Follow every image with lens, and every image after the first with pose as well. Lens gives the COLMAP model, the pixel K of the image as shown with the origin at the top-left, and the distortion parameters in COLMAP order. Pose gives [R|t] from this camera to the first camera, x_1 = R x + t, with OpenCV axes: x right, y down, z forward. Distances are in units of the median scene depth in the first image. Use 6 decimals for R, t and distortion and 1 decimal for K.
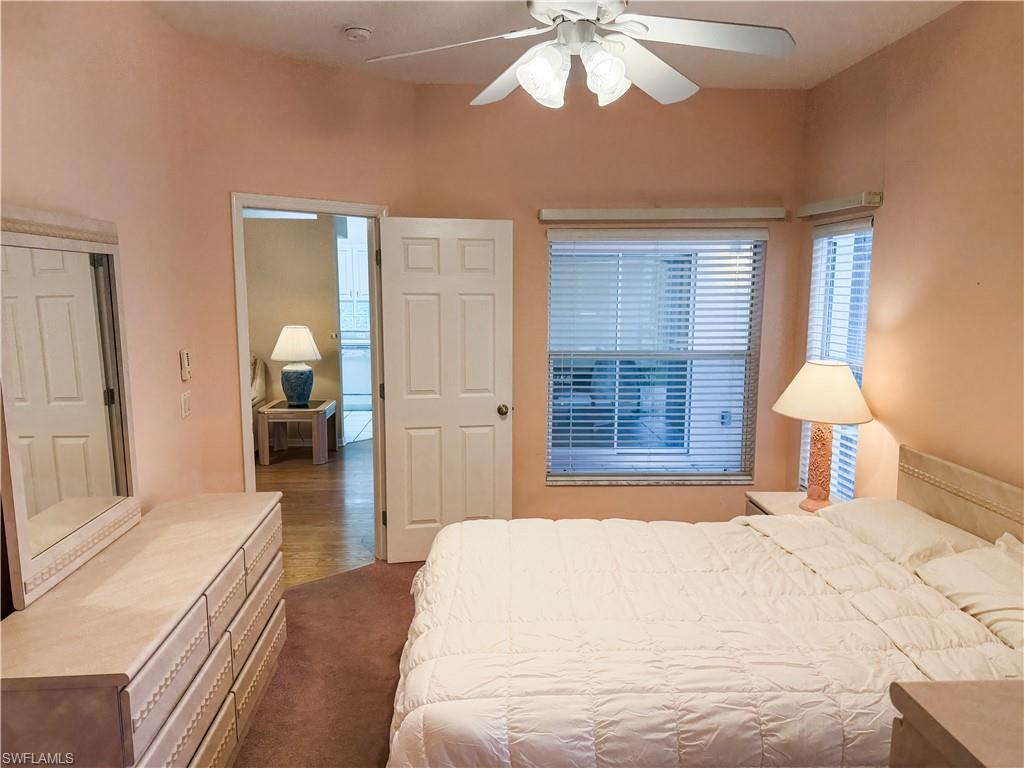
lens RADIAL K [[731.1, 0, 510.3], [0, 731.1, 397.1], [0, 0, 1]] dist [0.055992, -0.115561]
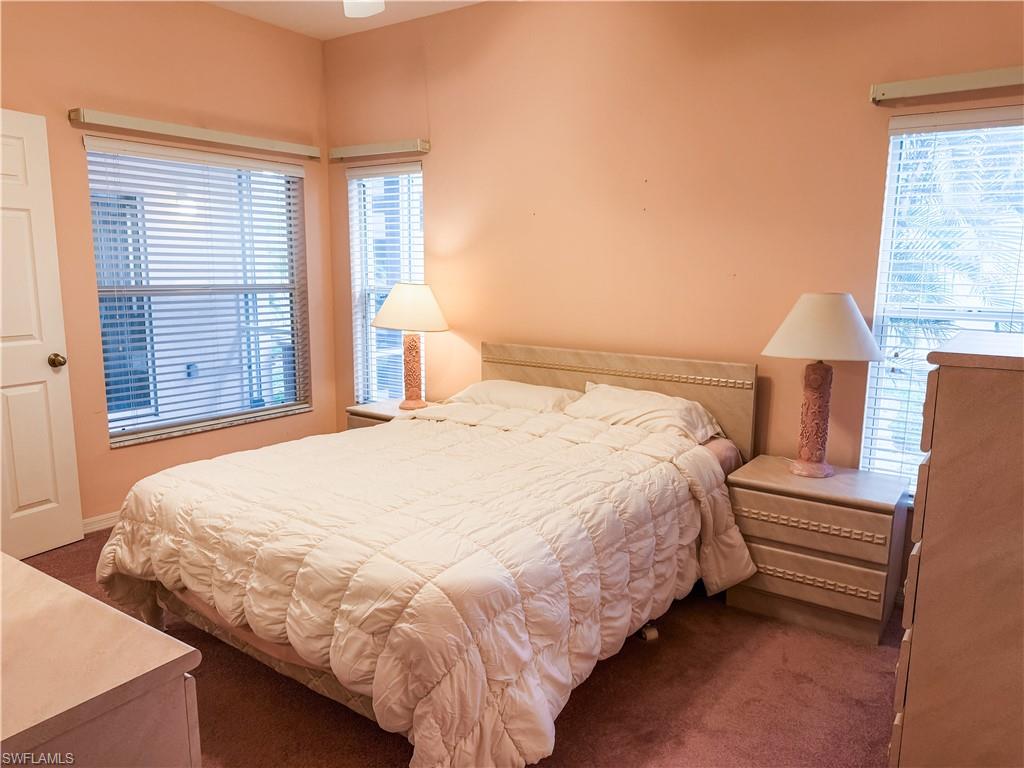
lens RADIAL K [[723.0, 0, 512.0], [0, 723.0, 384.0], [0, 0, 1]] dist [0.095493, -0.109353]
pose [[0.621203, -0.124375, 0.773717, -0.390373], [0.110430, 0.991366, 0.070700, 0.049464], [-0.775830, 0.041522, 0.629575, 0.145107]]
